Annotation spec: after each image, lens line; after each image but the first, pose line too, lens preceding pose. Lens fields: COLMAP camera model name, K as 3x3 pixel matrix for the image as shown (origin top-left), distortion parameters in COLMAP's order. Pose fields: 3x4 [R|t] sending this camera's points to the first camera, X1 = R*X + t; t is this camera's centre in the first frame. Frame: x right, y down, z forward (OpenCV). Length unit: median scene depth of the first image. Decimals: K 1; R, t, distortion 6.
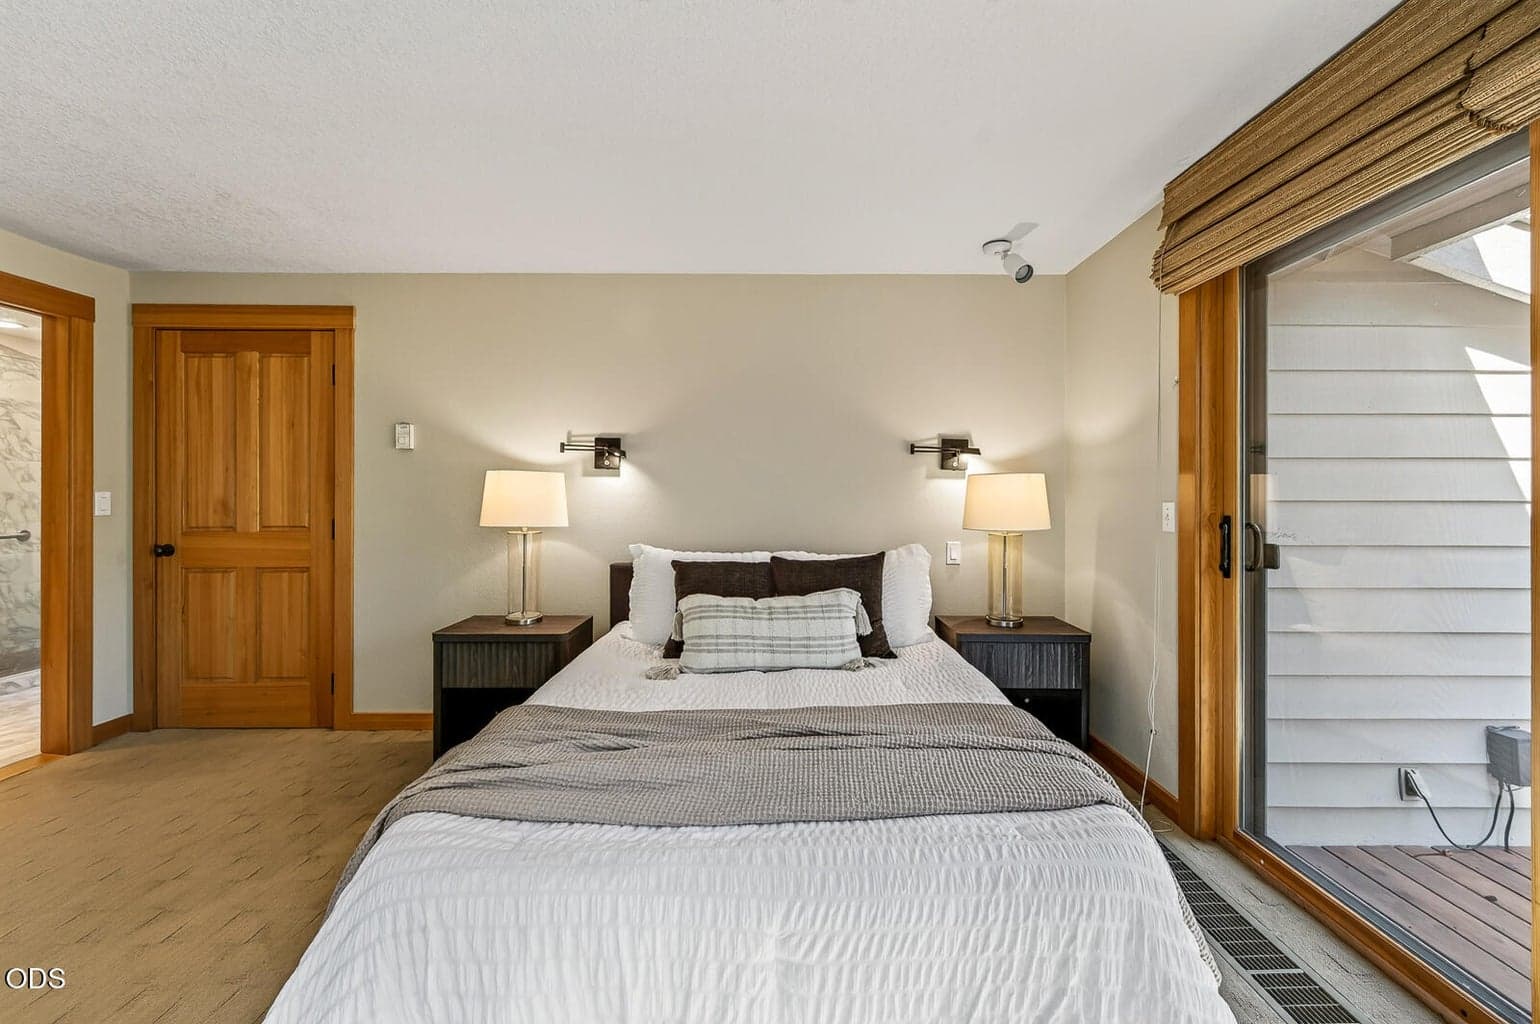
lens RADIAL K [[607.5, 0, 768.2], [0, 607.5, 493.2], [0, 0, 1]] dist [0.001010, 0.000090]
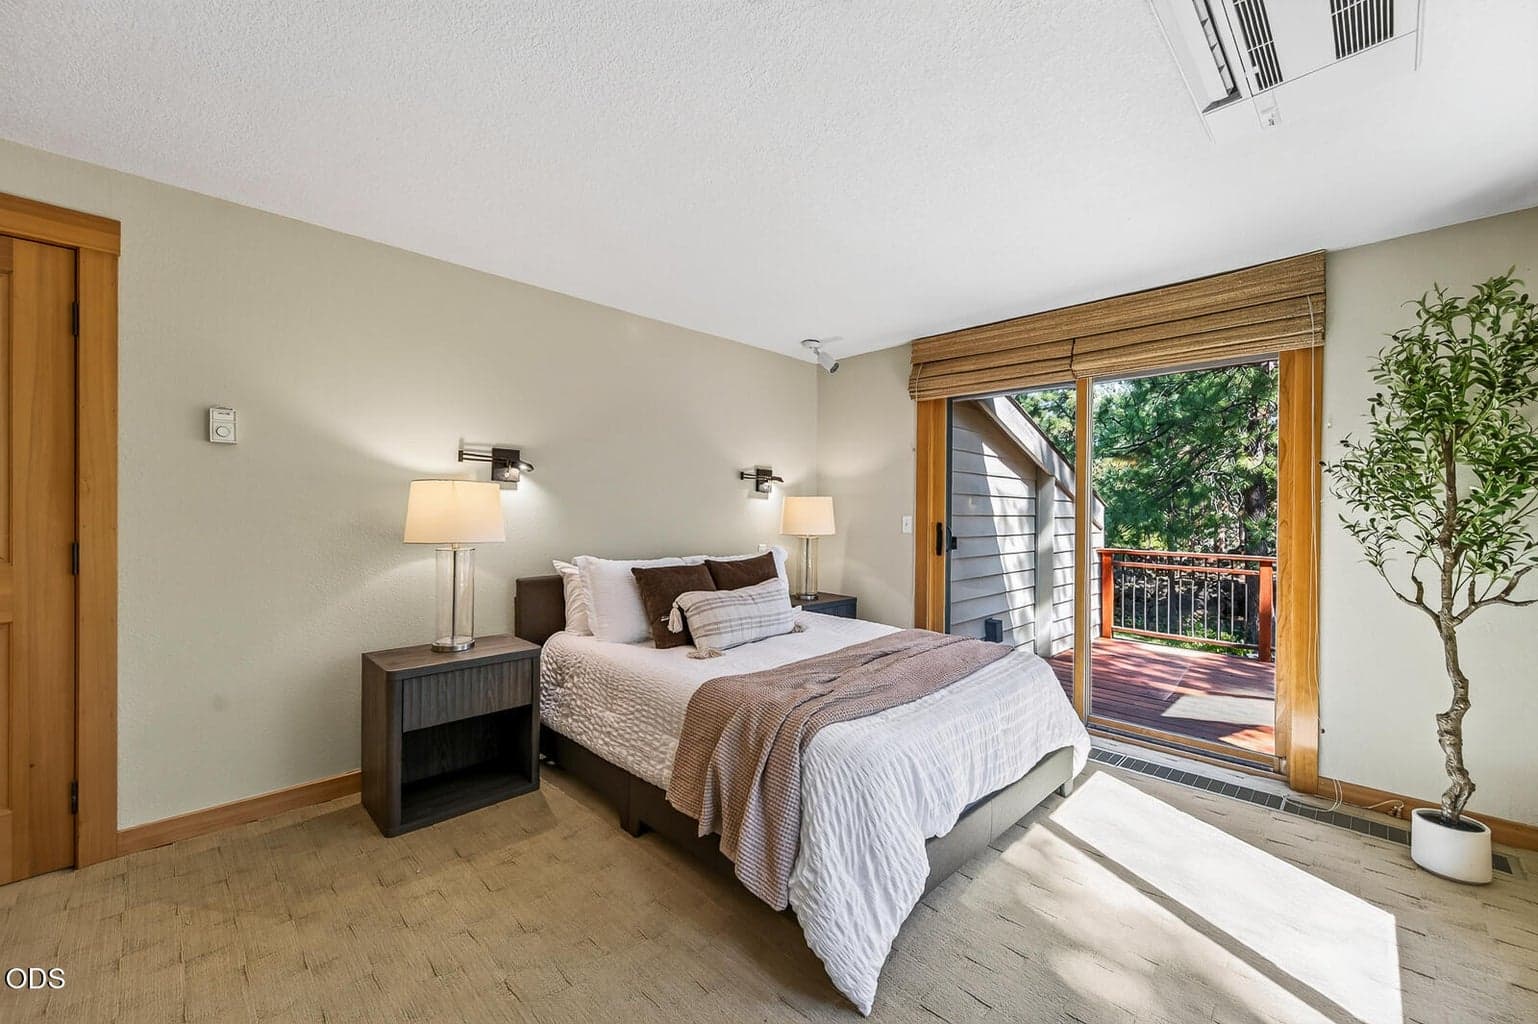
lens RADIAL K [[605.4, 0, 771.6], [0, 605.4, 507.8], [0, 0, 1]] dist [0.000000, 0.000007]
pose [[0.703930, 0.008470, 0.710218, -0.717571], [-0.012302, 0.999924, 0.000267, -0.003828], [-0.710162, -0.008925, 0.703981, 0.025605]]
